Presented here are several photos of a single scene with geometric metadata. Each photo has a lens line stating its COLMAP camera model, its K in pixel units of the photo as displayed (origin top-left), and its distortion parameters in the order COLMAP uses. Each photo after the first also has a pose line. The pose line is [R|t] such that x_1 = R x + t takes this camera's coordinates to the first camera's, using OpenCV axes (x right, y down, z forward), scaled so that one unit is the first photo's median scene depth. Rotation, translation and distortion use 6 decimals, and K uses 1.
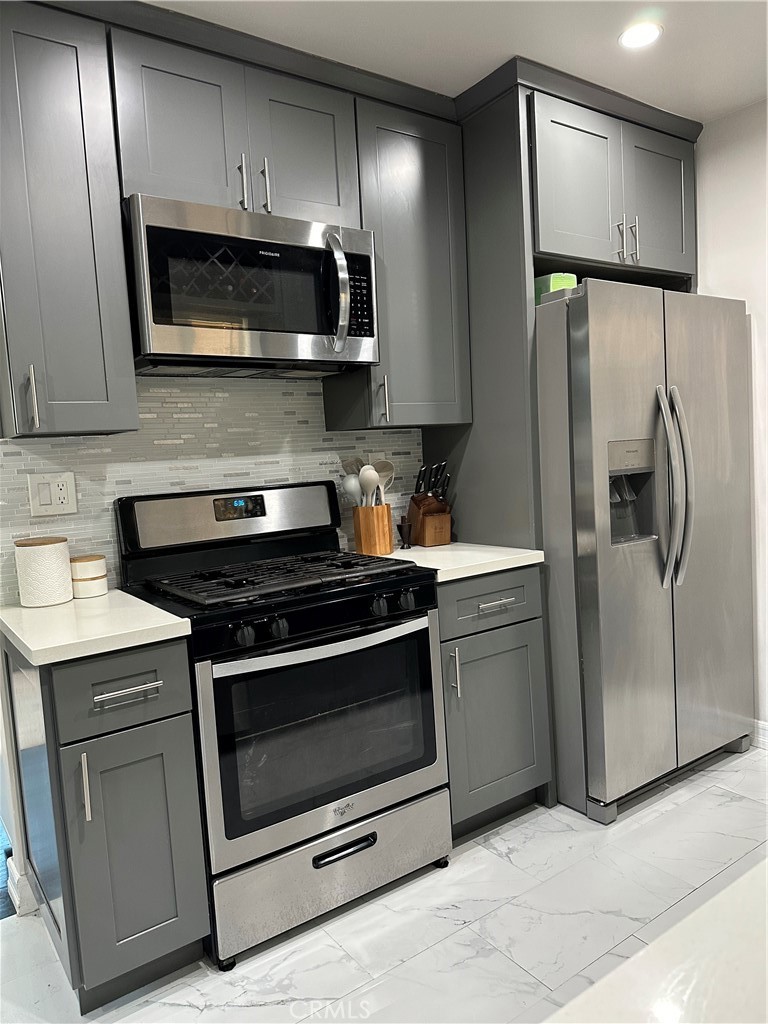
lens RADIAL K [[714.6, 0, 384.0], [0, 714.6, 507.5], [0, 0, 1]] dist [0.098207, -0.132363]
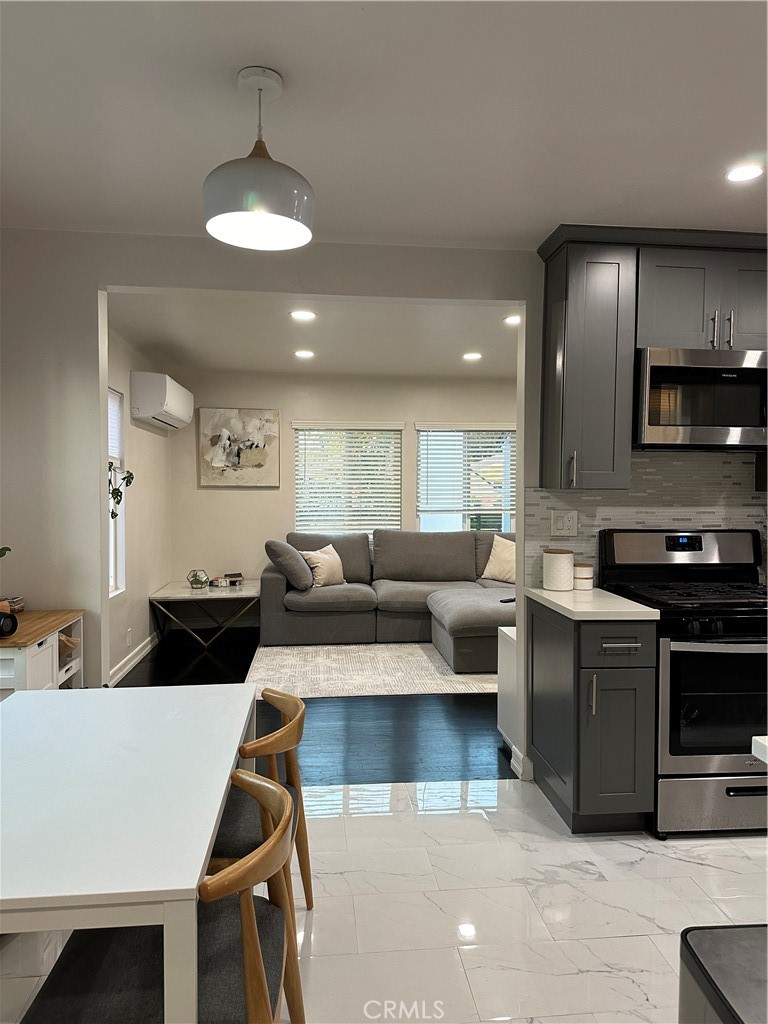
lens RADIAL K [[714.6, 0, 384.0], [0, 714.6, 507.5], [0, 0, 1]] dist [0.098207, -0.132363]
pose [[0.868976, 0.080883, -0.488200, -0.025793], [-0.096890, 0.995266, -0.007570, -0.002396], [0.485277, 0.053880, 0.872699, -0.600167]]
